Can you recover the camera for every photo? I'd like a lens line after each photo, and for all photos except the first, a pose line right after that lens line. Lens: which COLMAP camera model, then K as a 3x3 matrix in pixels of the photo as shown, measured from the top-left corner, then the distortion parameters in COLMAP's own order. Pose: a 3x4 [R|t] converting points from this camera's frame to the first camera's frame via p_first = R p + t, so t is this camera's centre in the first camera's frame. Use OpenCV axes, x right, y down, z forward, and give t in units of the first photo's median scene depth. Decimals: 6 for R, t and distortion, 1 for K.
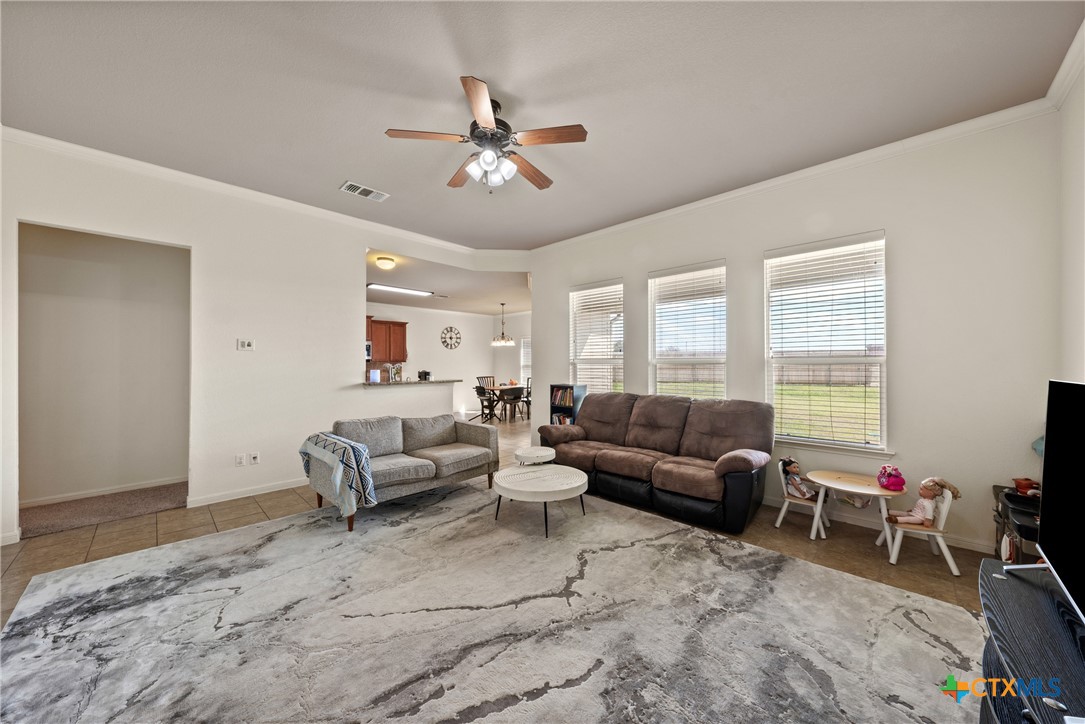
lens RADIAL K [[377.7, 0, 541.2], [0, 377.7, 362.6], [0, 0, 1]] dist [-0.000317, -0.000126]
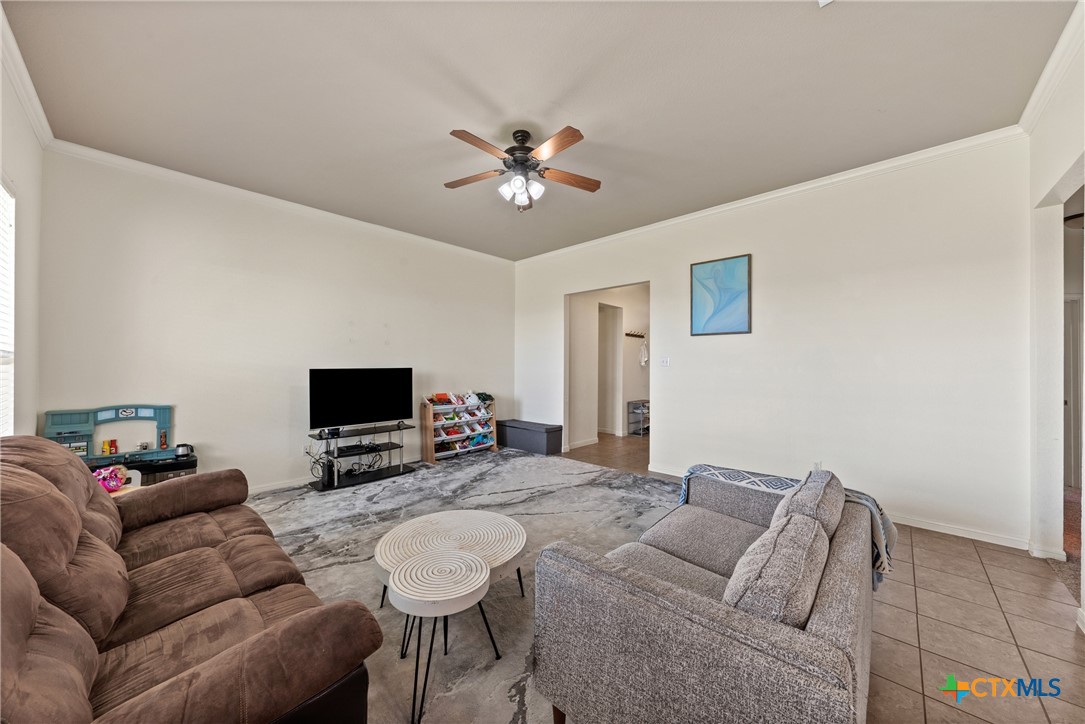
lens RADIAL K [[377.7, 0, 548.4], [0, 377.7, 364.1], [0, 0, 1]] dist [-0.000317, -0.000126]
pose [[-0.999584, -0.001399, -0.028791, -0.175606], [-0.001202, 0.999976, -0.006840, 0.010975], [0.028800, -0.006803, -0.999562, 2.025572]]
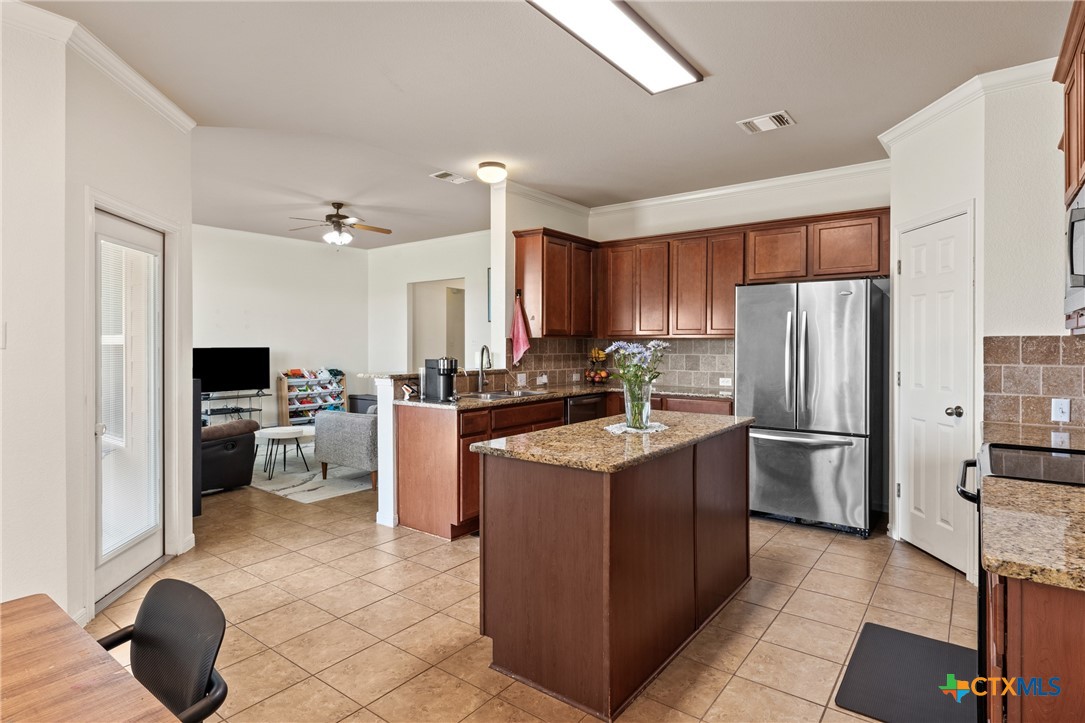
lens RADIAL K [[575.6, 0, 541.8], [0, 575.6, 351.3], [0, 0, 1]] dist [0.018919, 0.000188]
pose [[-0.992352, 0.004413, -0.123358, -0.736110], [0.003292, 0.999951, 0.009288, 0.015212], [0.123393, 0.008811, -0.992319, 3.735669]]
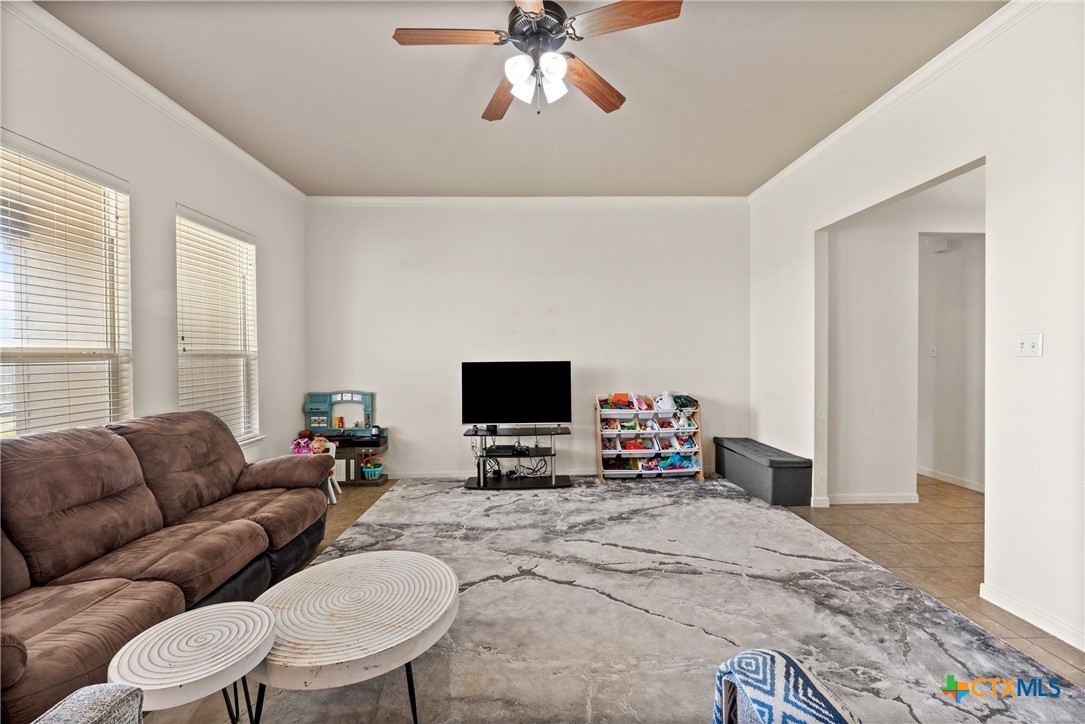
lens RADIAL K [[433.9, 0, 545.8], [0, 433.9, 362.3], [0, 0, 1]] dist [-0.001646, -0.000154]
pose [[-0.721896, -0.002671, 0.691996, -0.669259], [0.005799, 0.999934, 0.009910, 0.006163], [-0.691977, 0.011167, -0.721833, 1.504027]]
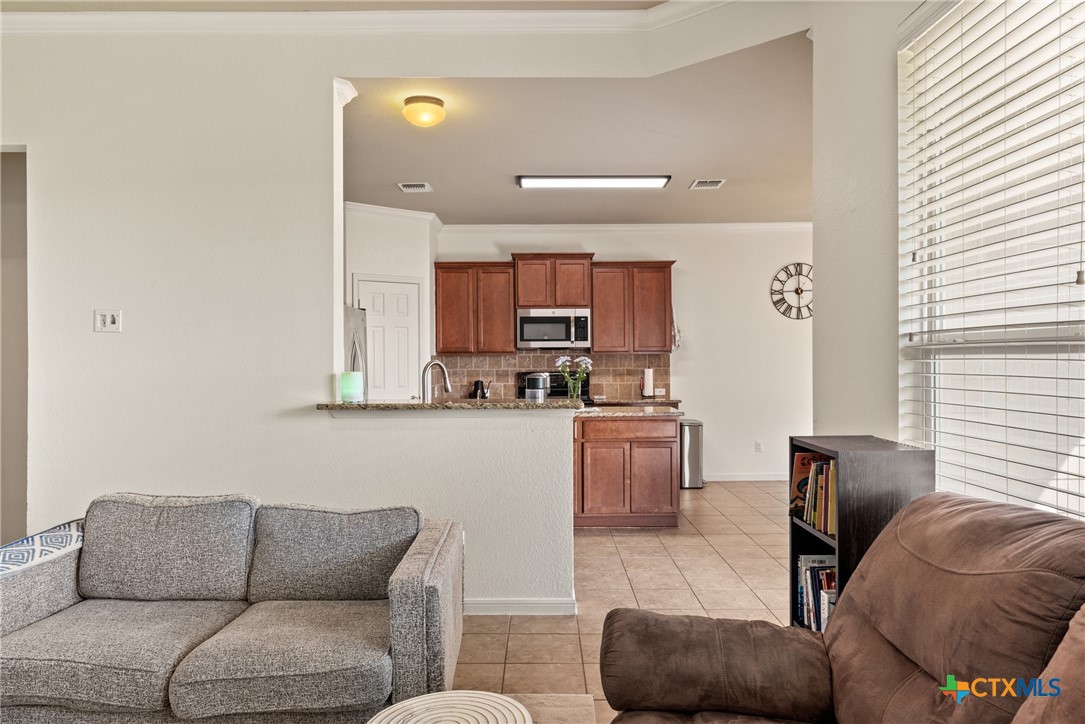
lens RADIAL K [[743.5, 0, 542.1], [0, 743.5, 364.8], [0, 0, 1]] dist [-0.000862, -0.001963]
pose [[0.701284, 0.003654, -0.712872, 0.501090], [0.006053, 0.999920, 0.011080, 0.006574], [0.712856, -0.012086, 0.701206, 1.027285]]
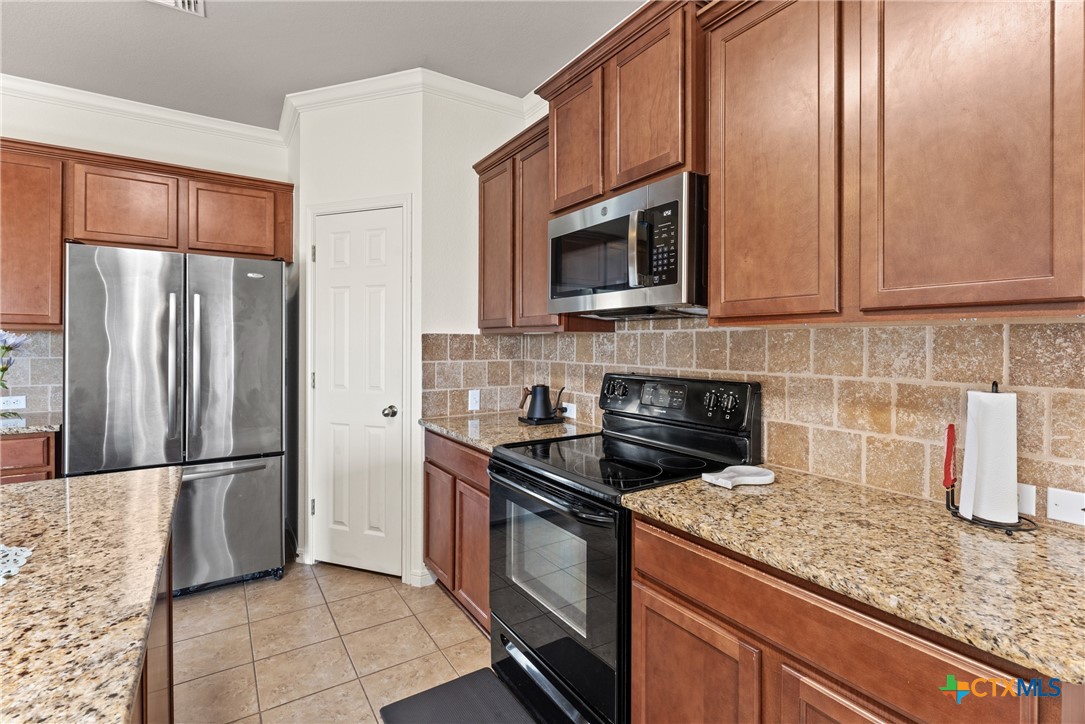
lens RADIAL K [[506.6, 0, 550.1], [0, 506.6, 344.0], [0, 0, 1]] dist [-0.000214, -0.000414]
pose [[-0.208493, 0.005691, -0.978007, -0.820413], [0.001174, 0.999984, 0.005569, 0.014473], [0.978023, 0.000013, -0.208496, 3.145237]]
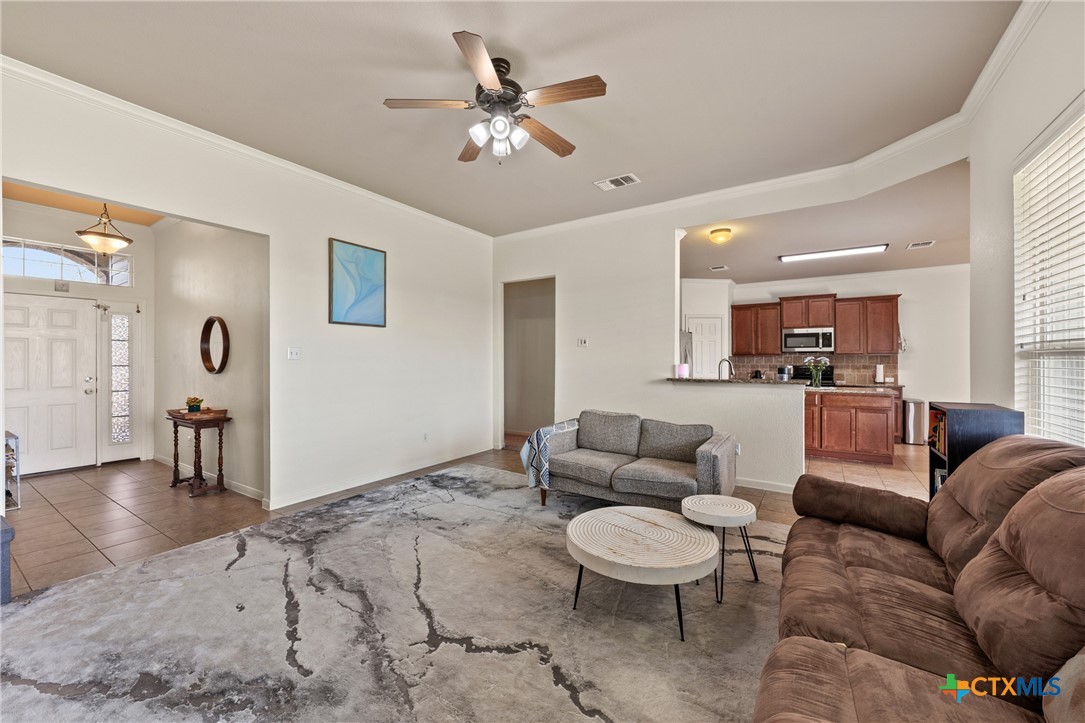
lens RADIAL K [[417.1, 0, 545.9], [0, 417.1, 359.1], [0, 0, 1]] dist [0.000221, -0.000627]
pose [[0.198692, 0.002645, -0.980058, 0.809106], [0.004159, 0.999985, 0.003542, 0.005716], [0.980053, -0.004780, 0.198678, 0.866273]]
